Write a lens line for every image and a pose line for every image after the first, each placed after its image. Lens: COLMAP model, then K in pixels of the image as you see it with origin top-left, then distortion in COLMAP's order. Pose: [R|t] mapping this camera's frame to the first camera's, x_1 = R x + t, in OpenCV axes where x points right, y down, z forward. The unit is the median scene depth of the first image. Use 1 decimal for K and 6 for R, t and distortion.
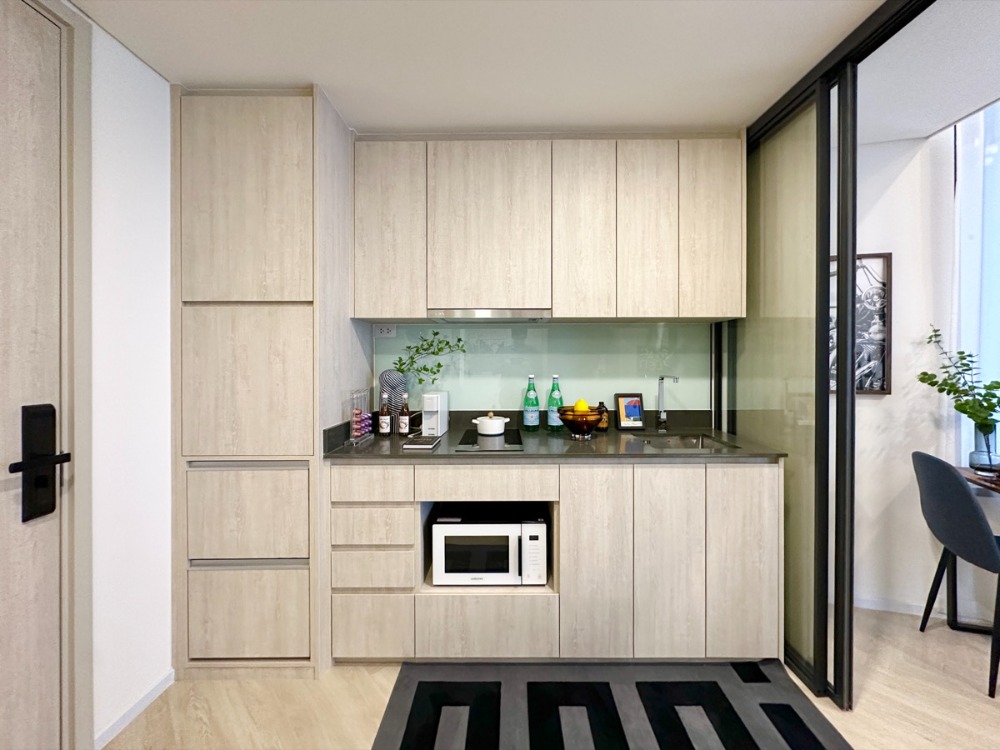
lens RADIAL K [[409.9, 0, 504.7], [0, 409.9, 360.6], [0, 0, 1]] dist [-0.001460, 0.000385]
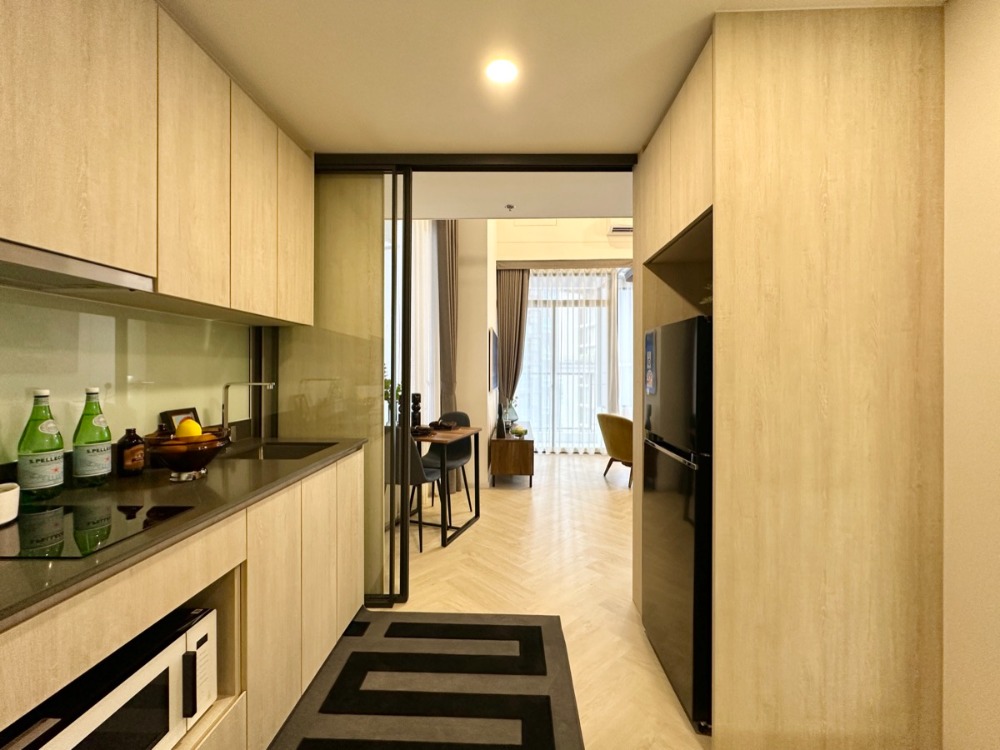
lens RADIAL K [[409.9, 0, 505.1], [0, 409.9, 372.4], [0, 0, 1]] dist [-0.001460, 0.000385]
pose [[0.025104, -0.004728, 0.999674, -0.492131], [0.002728, 0.999985, 0.004661, 0.013460], [-0.999681, 0.002610, 0.025117, 0.463255]]
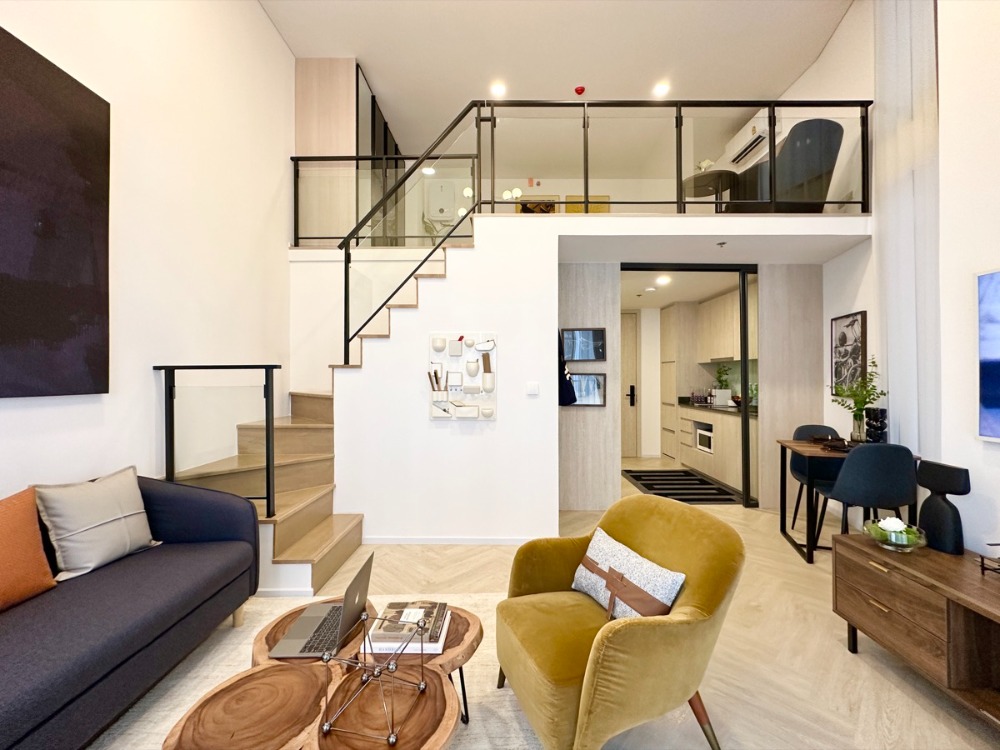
lens RADIAL K [[409.9, 0, 502.8], [0, 409.9, 375.9], [0, 0, 1]] dist [-0.001460, 0.000385]
pose [[-0.002871, -0.003057, -0.999991, 2.700585], [0.000384, 0.999995, -0.003058, -0.001390], [0.999996, -0.000393, -0.002870, -0.444454]]
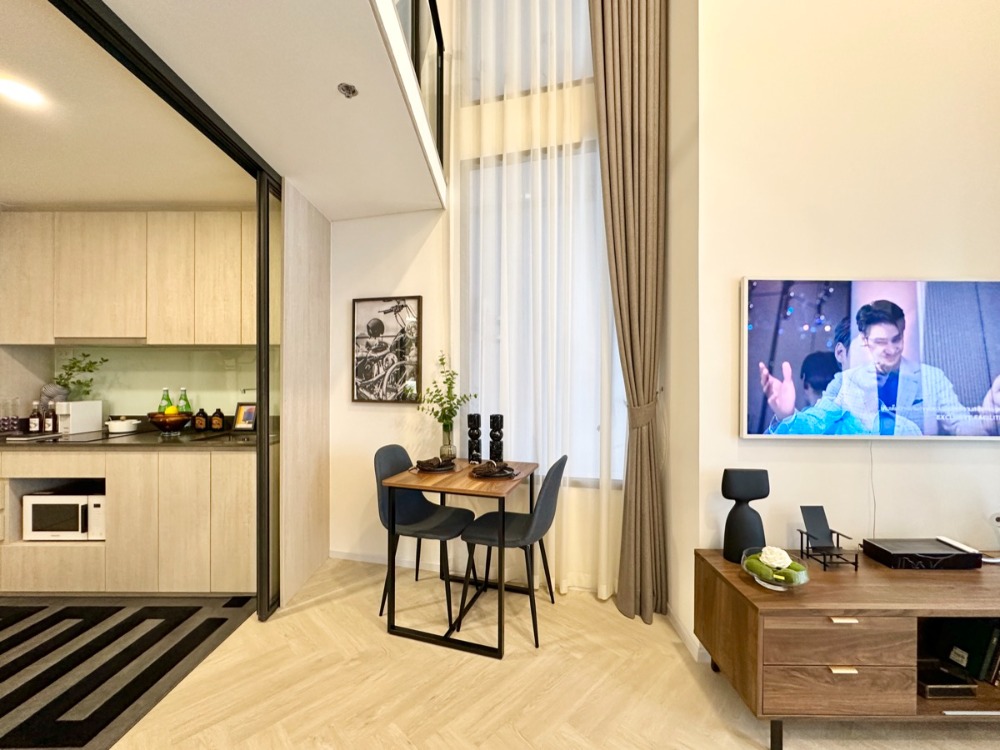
lens RADIAL K [[409.9, 0, 504.3], [0, 409.9, 374.8], [0, 0, 1]] dist [-0.001460, 0.000385]
pose [[0.999994, 0.003379, -0.001110, 1.290810], [-0.003386, 0.999972, -0.006663, -0.001097], [0.001087, 0.006667, 0.999977, -0.334674]]
